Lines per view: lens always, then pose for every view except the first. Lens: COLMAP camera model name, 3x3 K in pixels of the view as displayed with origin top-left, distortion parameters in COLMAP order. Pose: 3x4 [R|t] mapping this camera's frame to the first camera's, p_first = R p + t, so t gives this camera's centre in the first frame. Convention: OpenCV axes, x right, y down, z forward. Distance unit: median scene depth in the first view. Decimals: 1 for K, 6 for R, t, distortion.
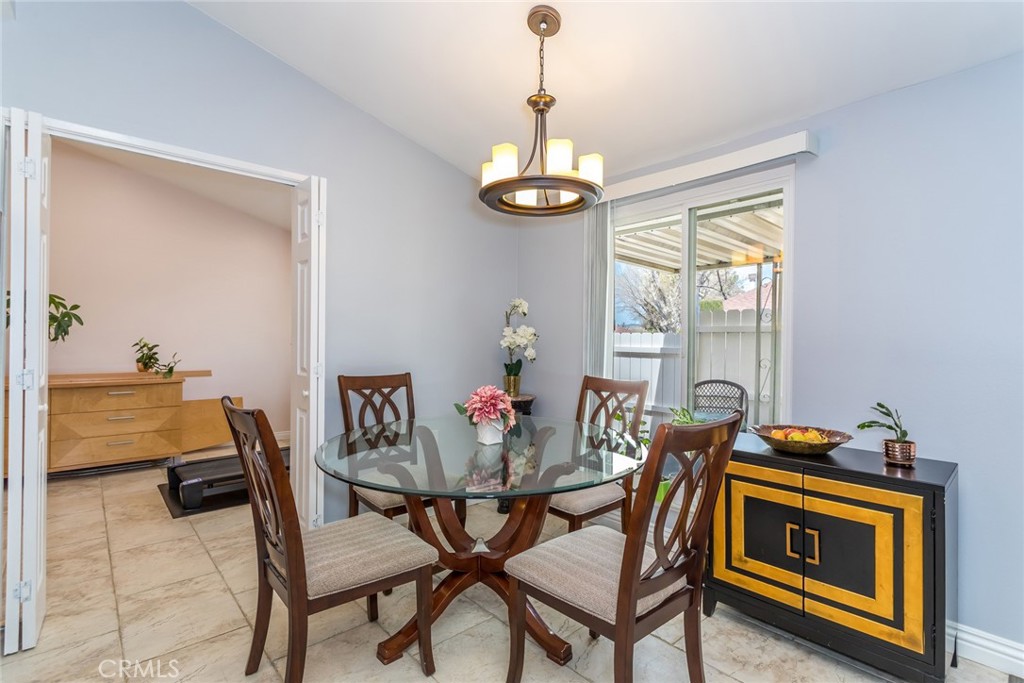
lens RADIAL K [[474.2, 0, 512.0], [0, 474.2, 341.5], [0, 0, 1]] dist [0.000169, -0.000014]
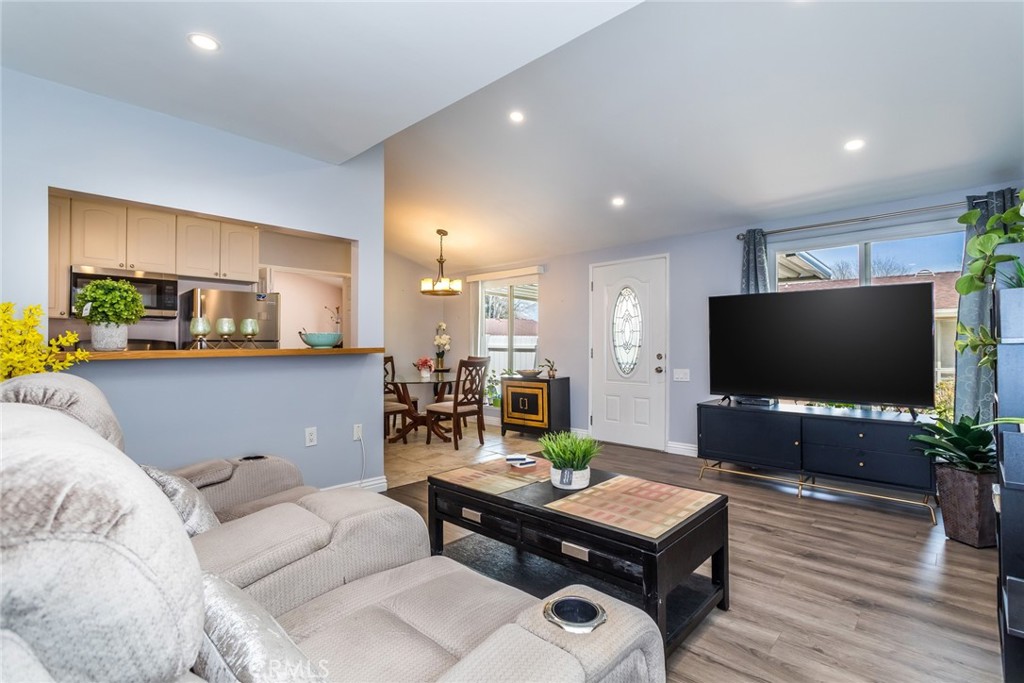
lens RADIAL K [[481.0, 0, 512.1], [0, 481.0, 339.5], [0, 0, 1]] dist [0.001437, 0.000477]
pose [[0.996061, -0.011070, 0.087975, 0.193568], [0.012094, 0.999865, -0.011115, 0.023278], [-0.087840, 0.012135, 0.996061, -1.690629]]
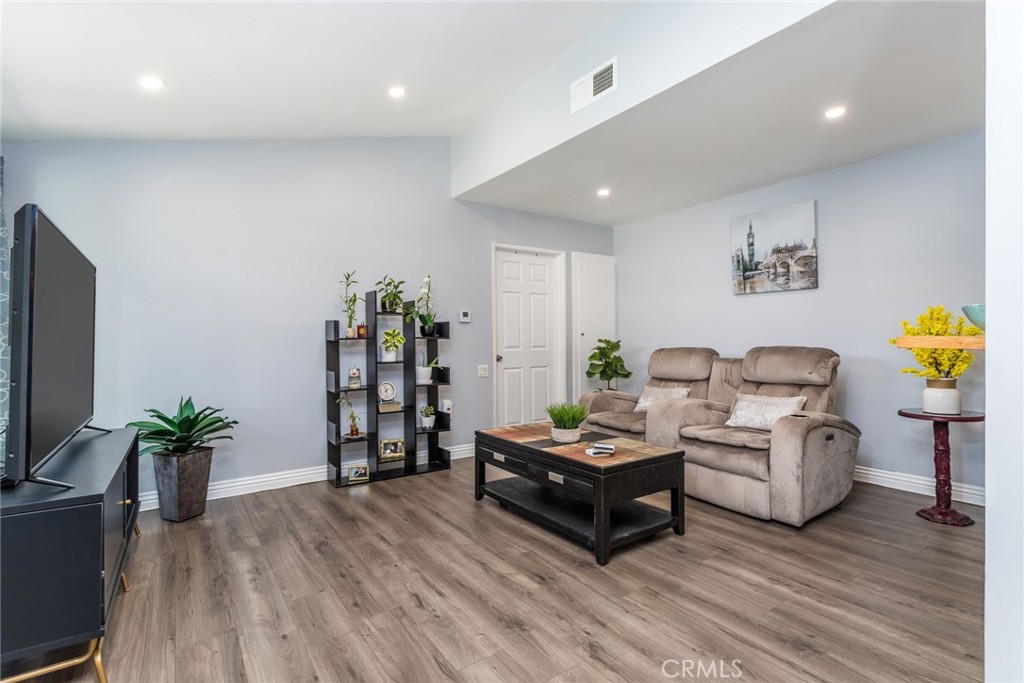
lens RADIAL K [[481.0, 0, 512.1], [0, 481.0, 339.5], [0, 0, 1]] dist [0.001437, 0.000477]
pose [[-0.991889, -0.000939, 0.127105, 0.368975], [-0.001125, 0.999998, -0.001394, 0.033061], [-0.127104, -0.001526, -0.991888, 0.564746]]
